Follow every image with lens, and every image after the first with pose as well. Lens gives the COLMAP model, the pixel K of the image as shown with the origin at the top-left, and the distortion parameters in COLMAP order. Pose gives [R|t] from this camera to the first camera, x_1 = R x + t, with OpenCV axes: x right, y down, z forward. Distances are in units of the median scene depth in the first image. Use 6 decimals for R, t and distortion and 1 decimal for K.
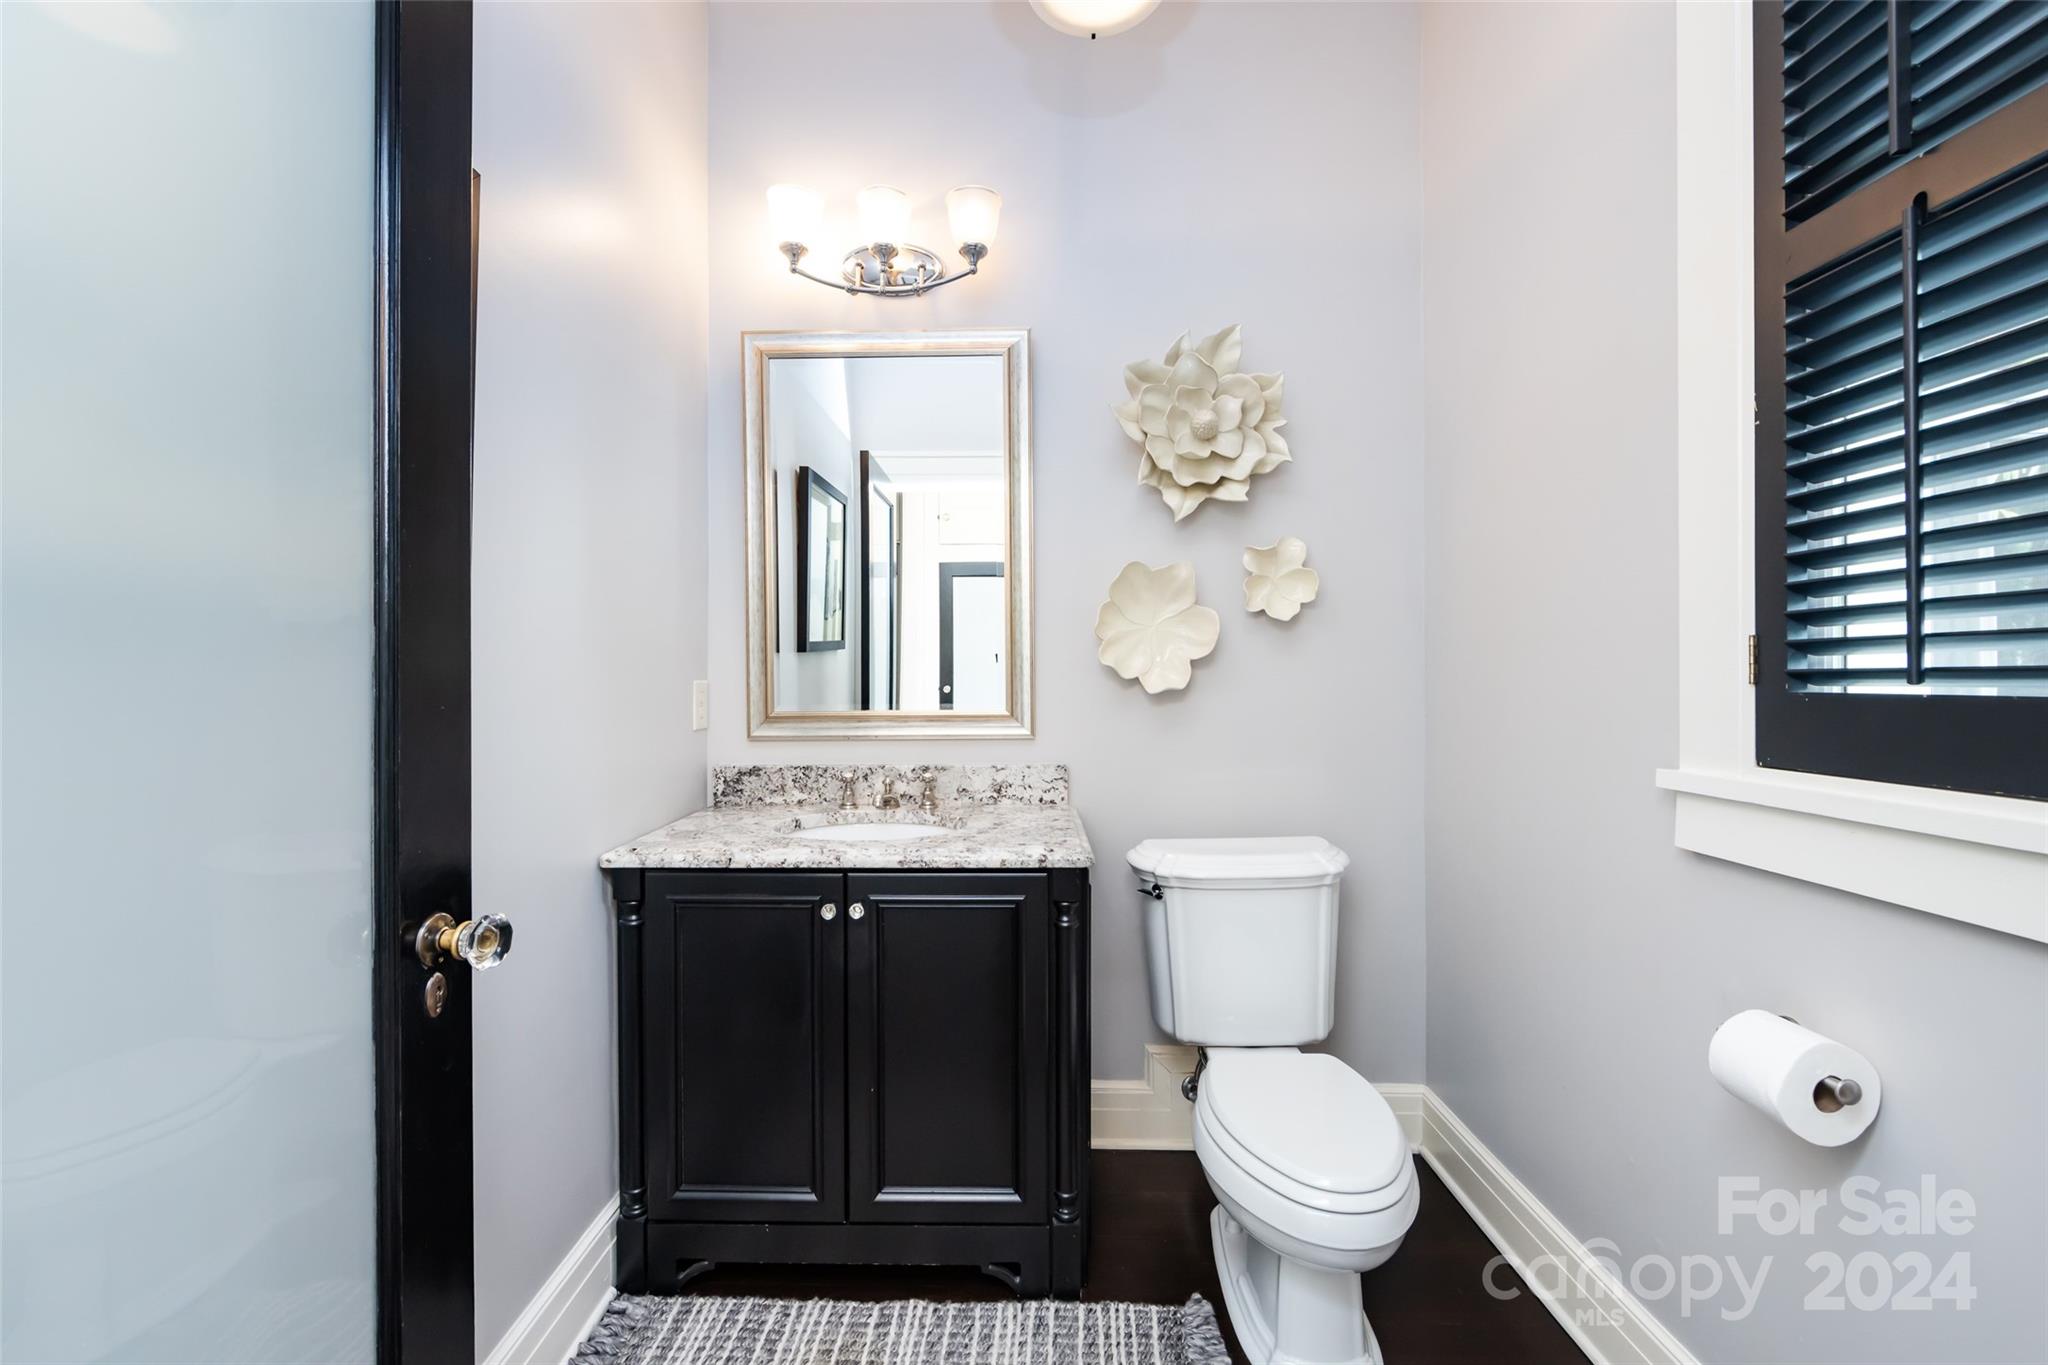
lens RADIAL K [[810.4, 0, 1024.0], [0, 810.4, 682.5], [0, 0, 1]] dist [-0.006404, -0.000287]
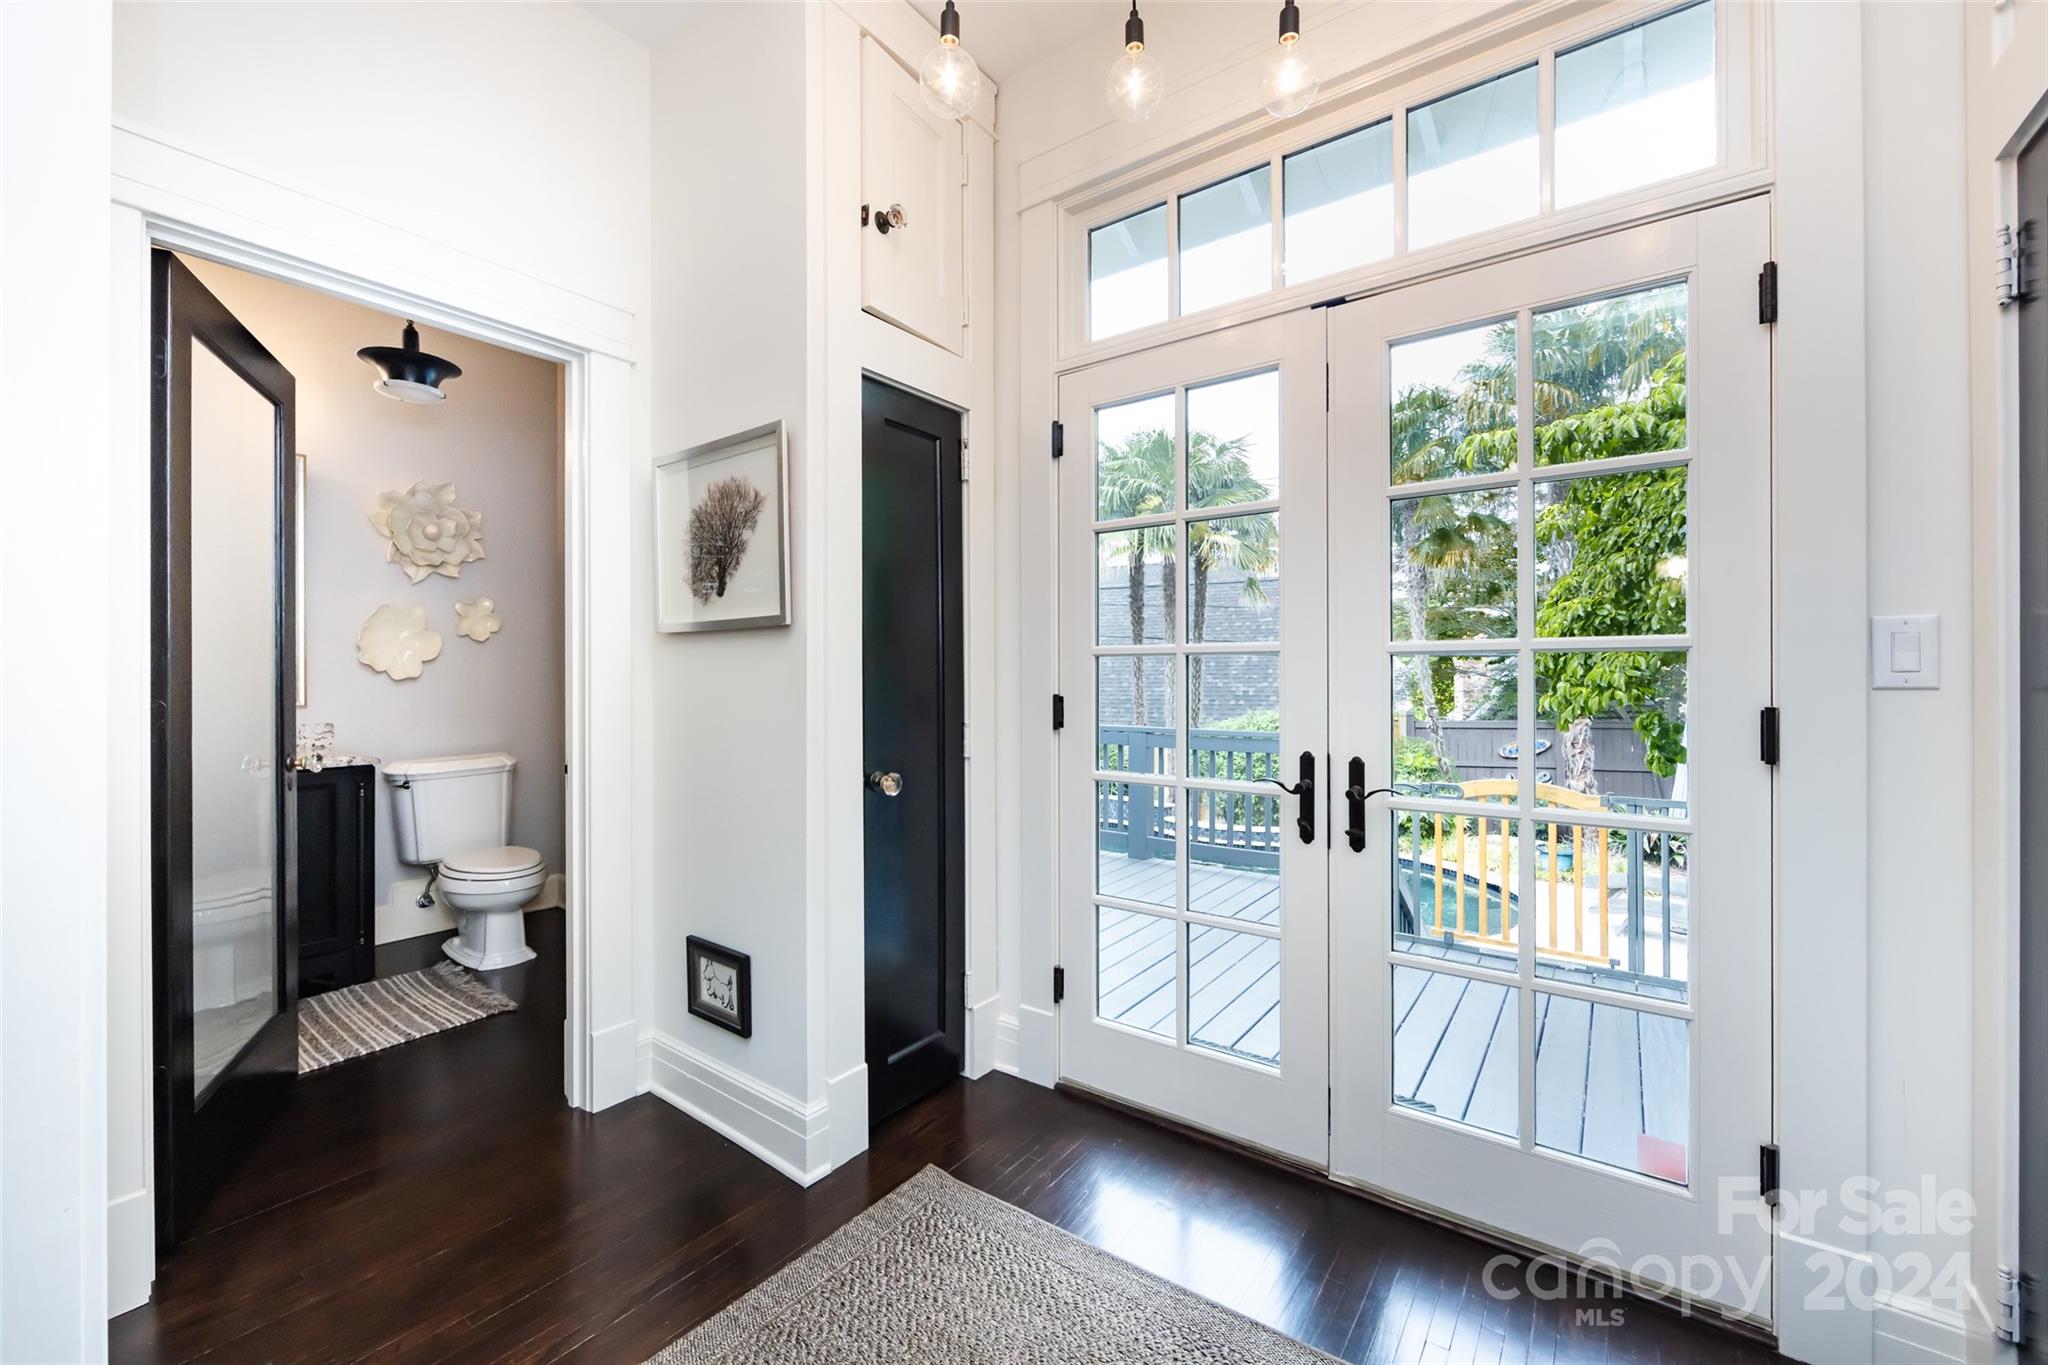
lens RADIAL K [[810.4, 0, 1024.0], [0, 810.4, 682.5], [0, 0, 1]] dist [-0.006404, -0.000287]
pose [[0.587616, -0.002856, 0.809135, -0.471741], [-0.006254, 0.999948, 0.008071, -0.001373], [-0.809116, -0.009803, 0.587567, -1.165426]]
